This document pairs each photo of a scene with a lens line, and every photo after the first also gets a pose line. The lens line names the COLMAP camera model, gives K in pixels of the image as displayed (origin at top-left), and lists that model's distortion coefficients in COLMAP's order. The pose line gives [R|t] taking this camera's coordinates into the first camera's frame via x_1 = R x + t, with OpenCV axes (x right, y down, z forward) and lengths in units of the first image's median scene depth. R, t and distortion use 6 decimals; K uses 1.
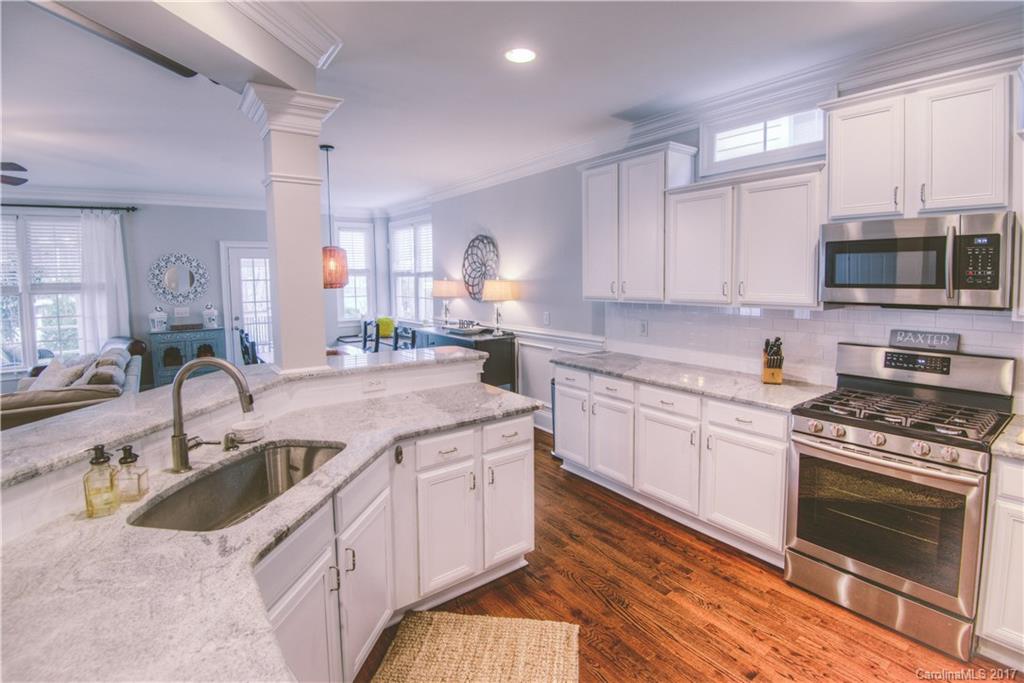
lens RADIAL K [[490.3, 0, 523.2], [0, 490.3, 307.6], [0, 0, 1]] dist [-0.023928, -0.013827]
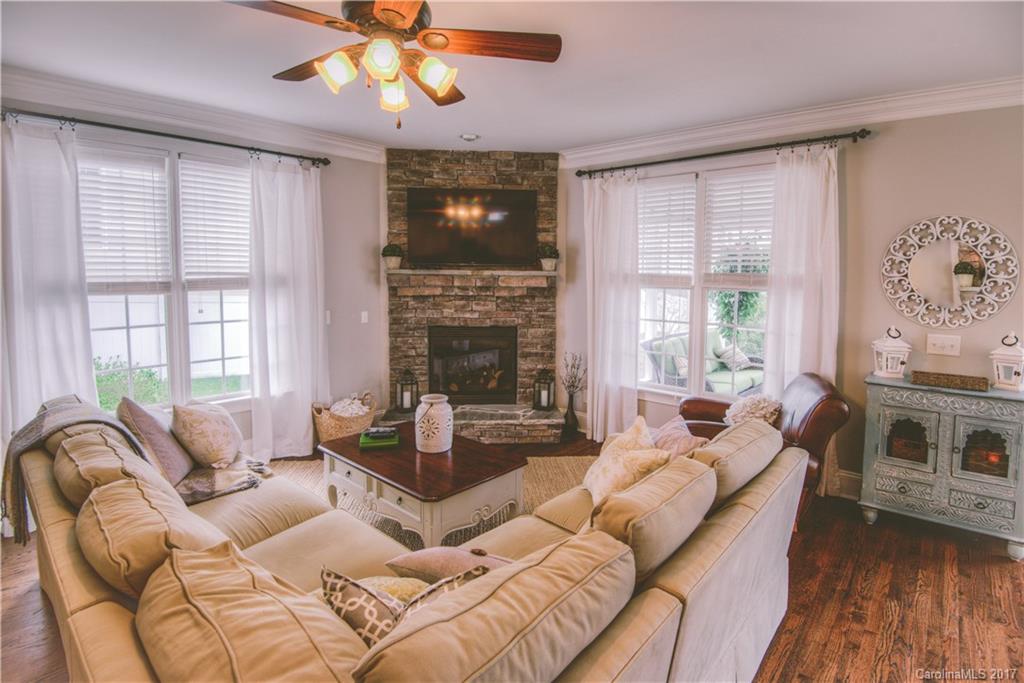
lens RADIAL K [[504.7, 0, 542.8], [0, 504.7, 307.7], [0, 0, 1]] dist [-0.015193, -0.013480]
pose [[0.226129, 0.080169, -0.970793, -0.358330], [-0.072585, 0.995224, 0.065279, -0.030966], [0.971389, 0.055703, 0.230868, 0.551508]]
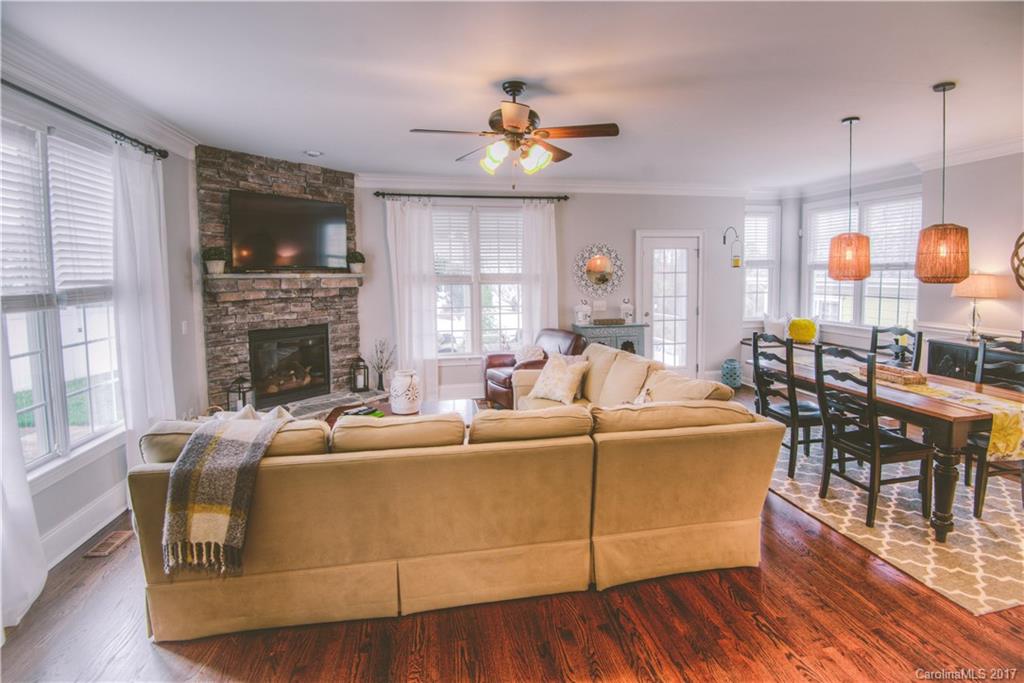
lens RADIAL K [[490.3, 0, 523.2], [0, 490.3, 307.6], [0, 0, 1]] dist [-0.023928, -0.013827]
pose [[0.901793, 0.032581, -0.430938, -0.458013], [-0.028200, 0.999465, 0.016552, 0.001248], [0.431247, -0.002774, 0.902230, 0.073714]]
